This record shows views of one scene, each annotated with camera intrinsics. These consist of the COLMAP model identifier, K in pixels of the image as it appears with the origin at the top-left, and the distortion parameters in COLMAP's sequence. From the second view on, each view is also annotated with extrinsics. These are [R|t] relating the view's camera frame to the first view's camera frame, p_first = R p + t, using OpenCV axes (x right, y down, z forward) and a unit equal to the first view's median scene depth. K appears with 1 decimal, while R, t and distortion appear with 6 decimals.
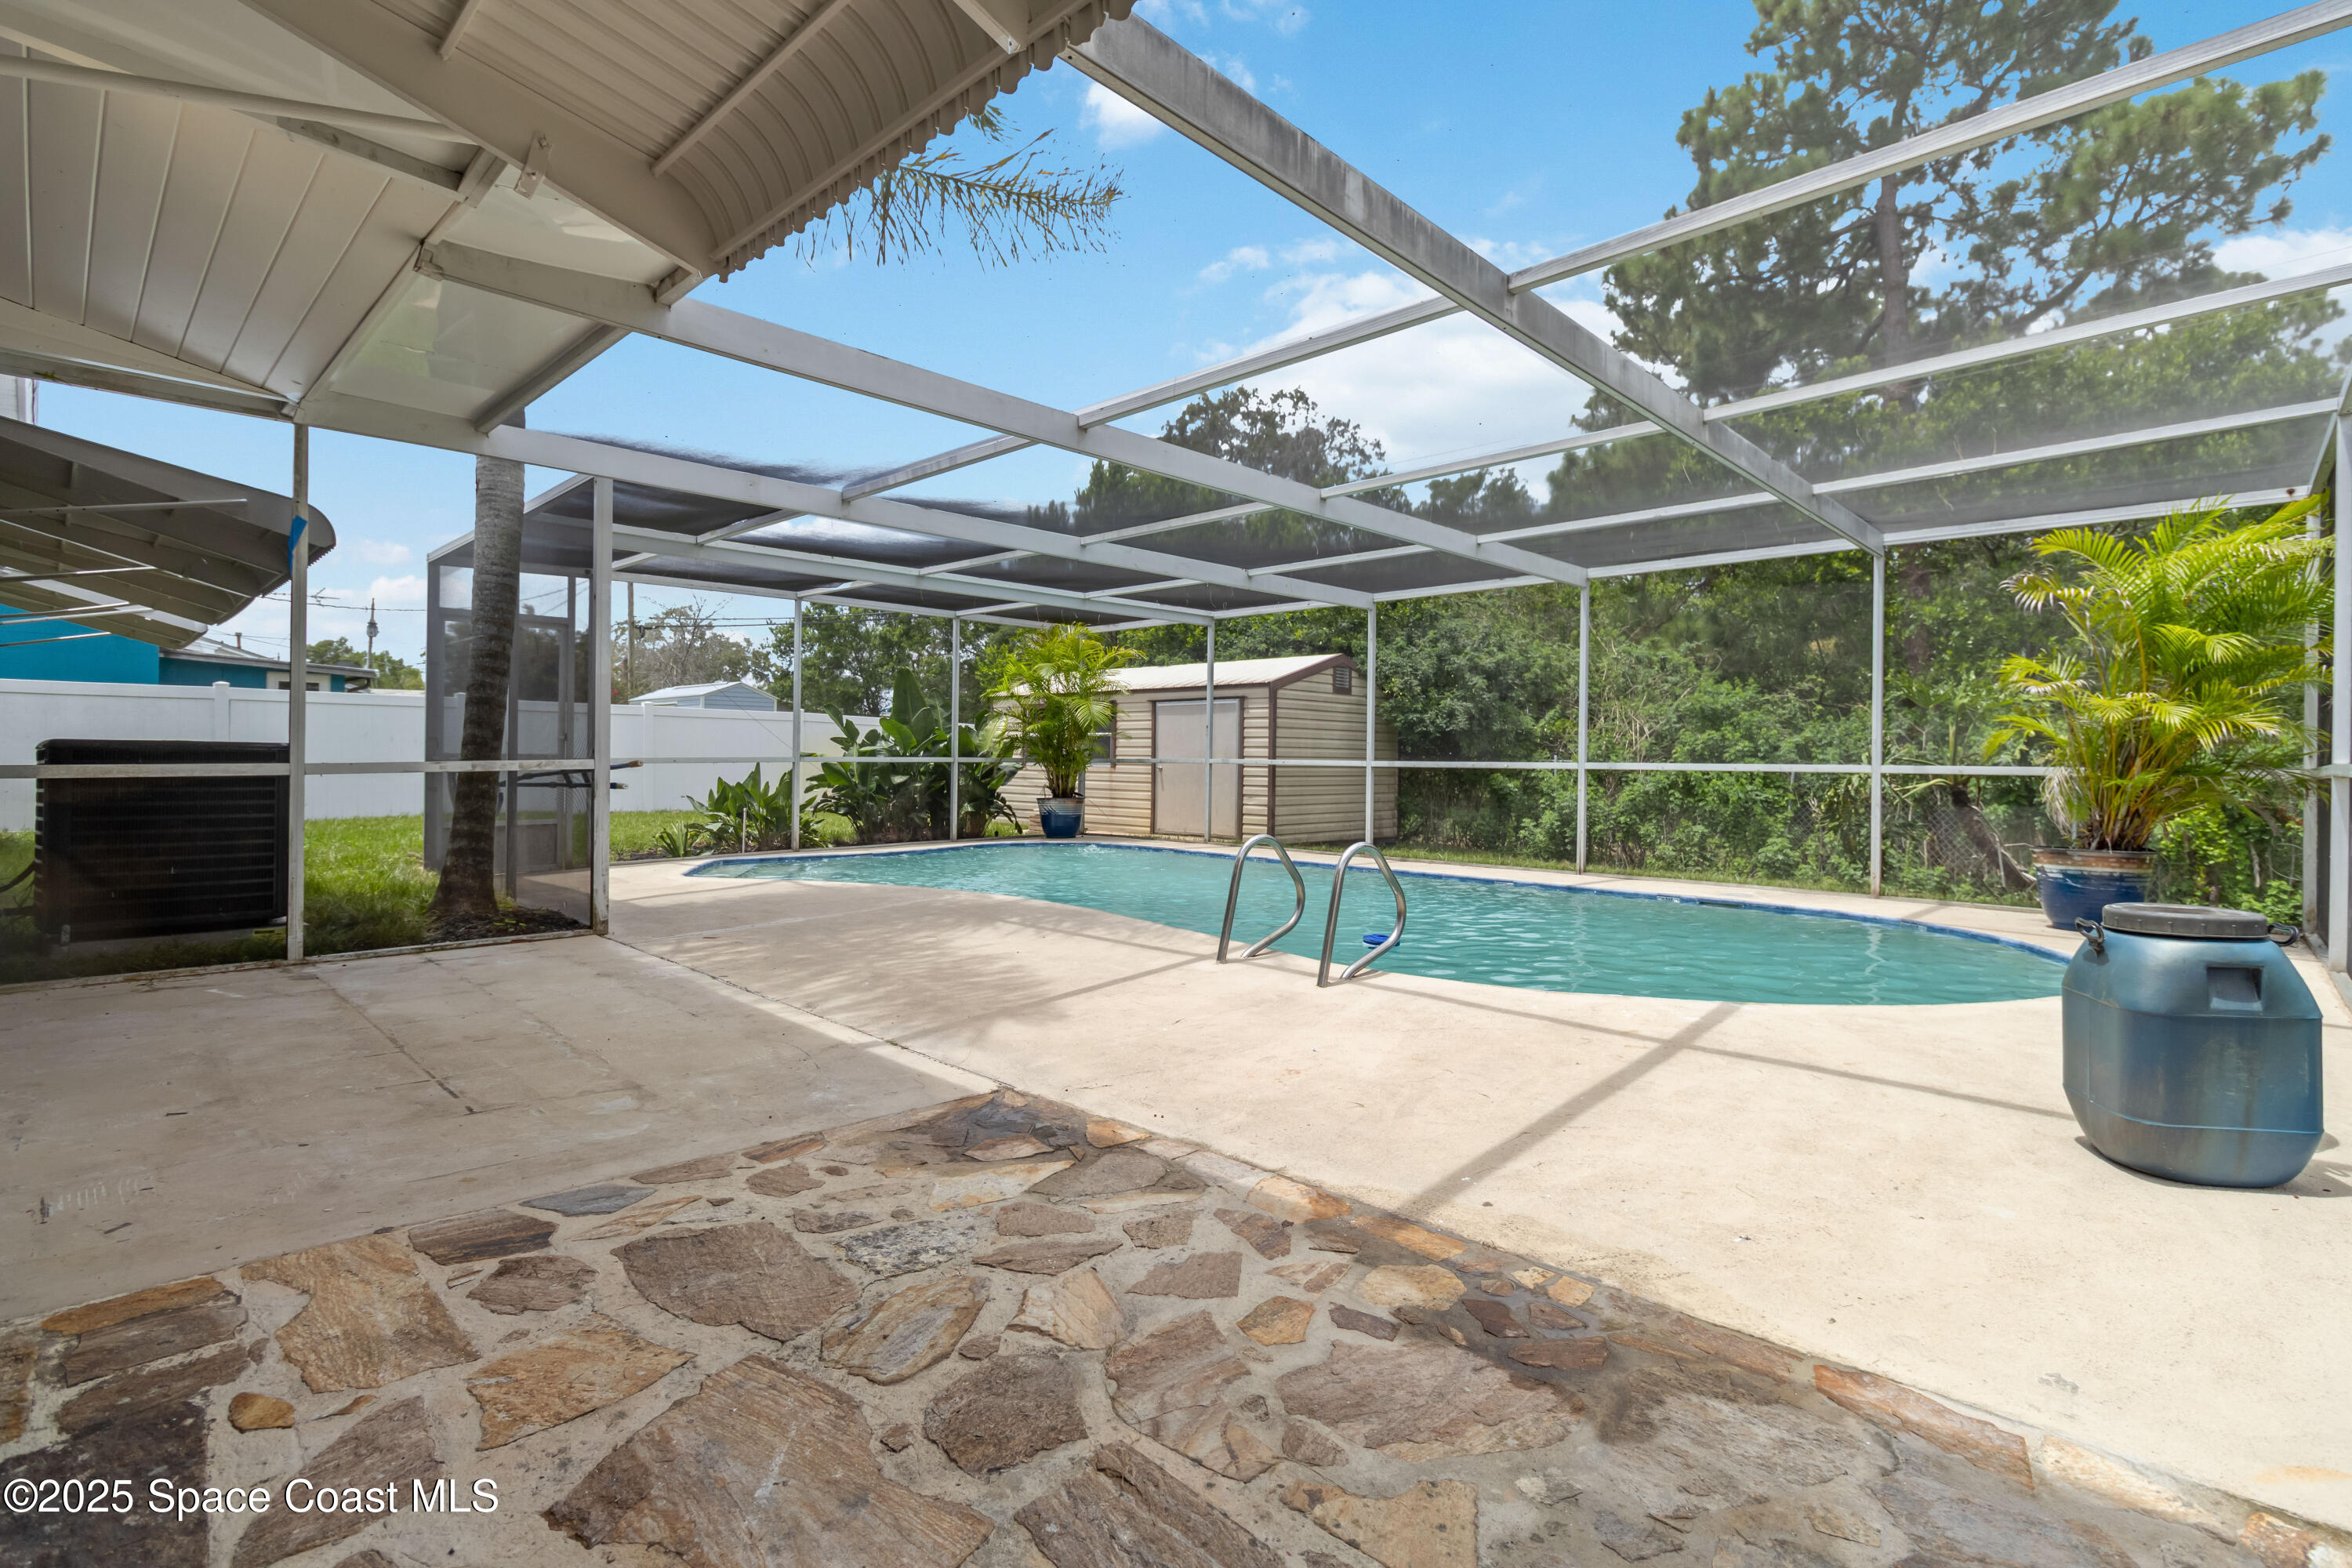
lens RADIAL K [[1081.6, 0, 1192.2], [0, 1081.6, 752.7], [0, 0, 1]] dist [-0.001105, 0.000645]
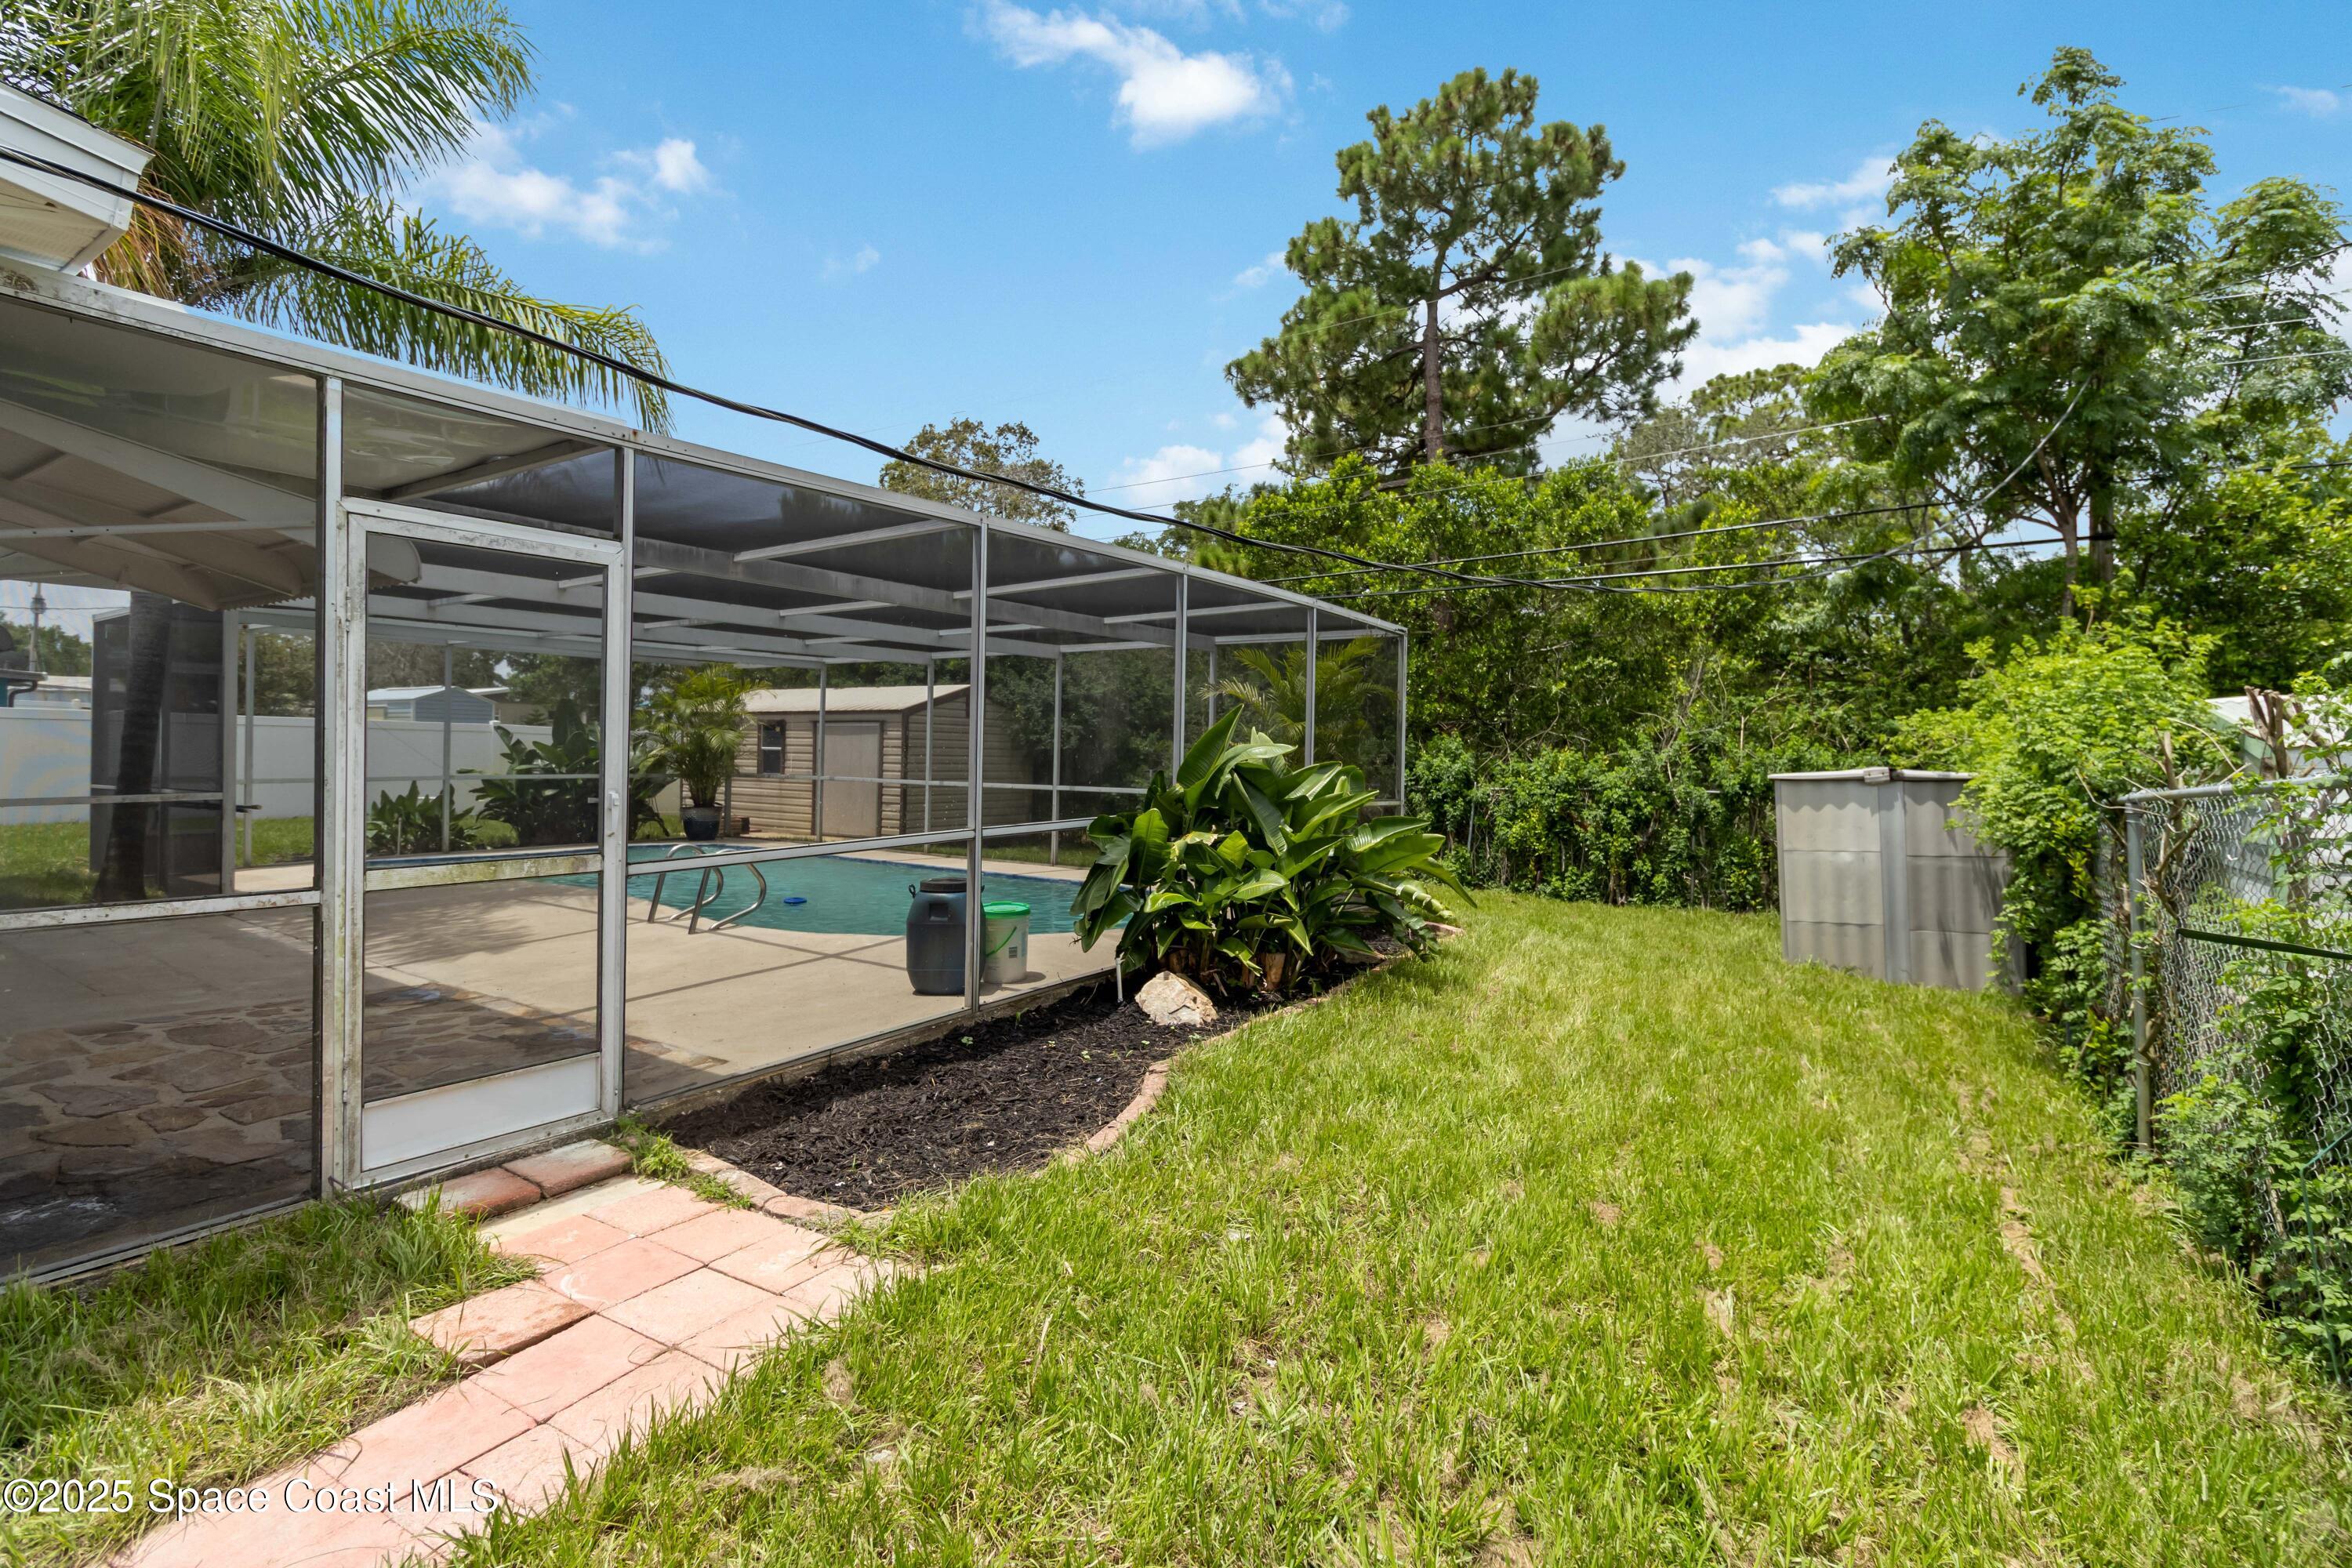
lens RADIAL K [[1083.7, 0, 1177.2], [0, 1083.7, 757.2], [0, 0, 1]] dist [0.004360, 0.000779]
pose [[0.987481, 0.007417, 0.157564, 0.493369], [-0.009003, 0.999916, 0.009352, -0.069994], [-0.157481, -0.010654, 0.987465, -0.661178]]
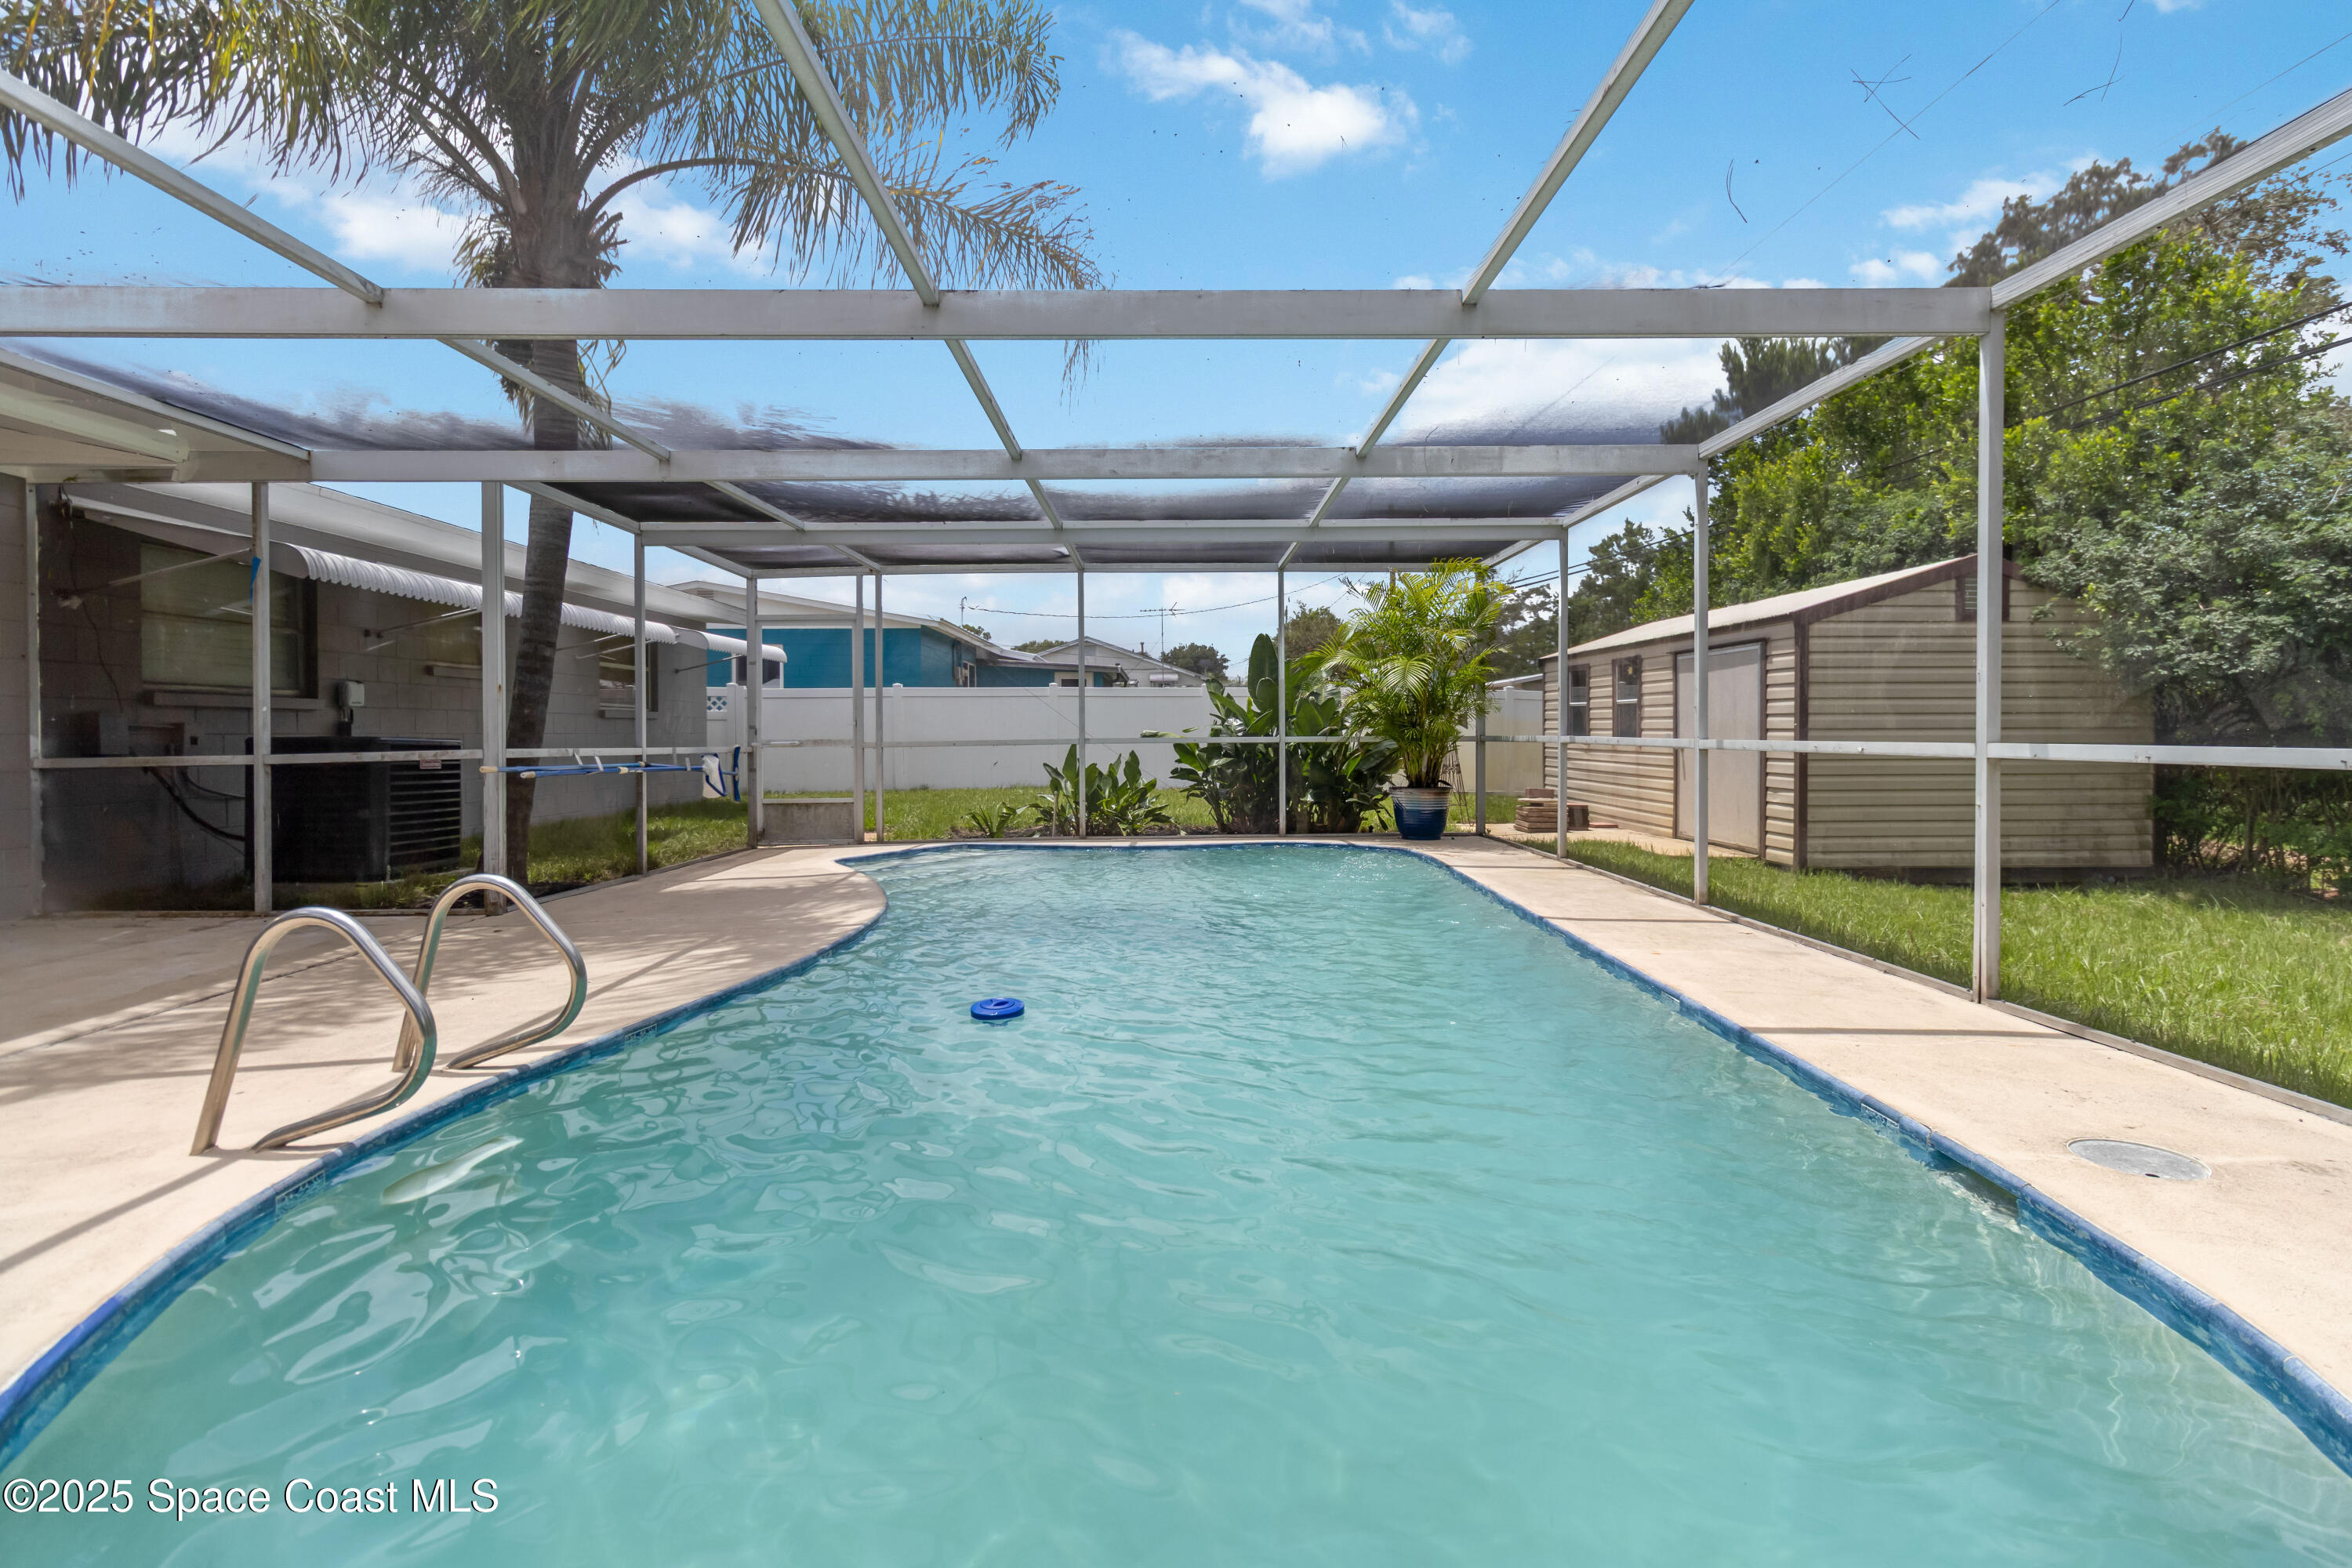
lens RADIAL K [[1085.9, 0, 1180.3], [0, 1085.9, 728.1], [0, 0, 1]] dist [-0.000773, 0.000160]
pose [[0.695924, -0.015107, -0.717956, 0.745146], [0.016794, 0.999848, -0.004759, -0.000683], [0.717919, -0.008746, 0.696072, 0.777805]]
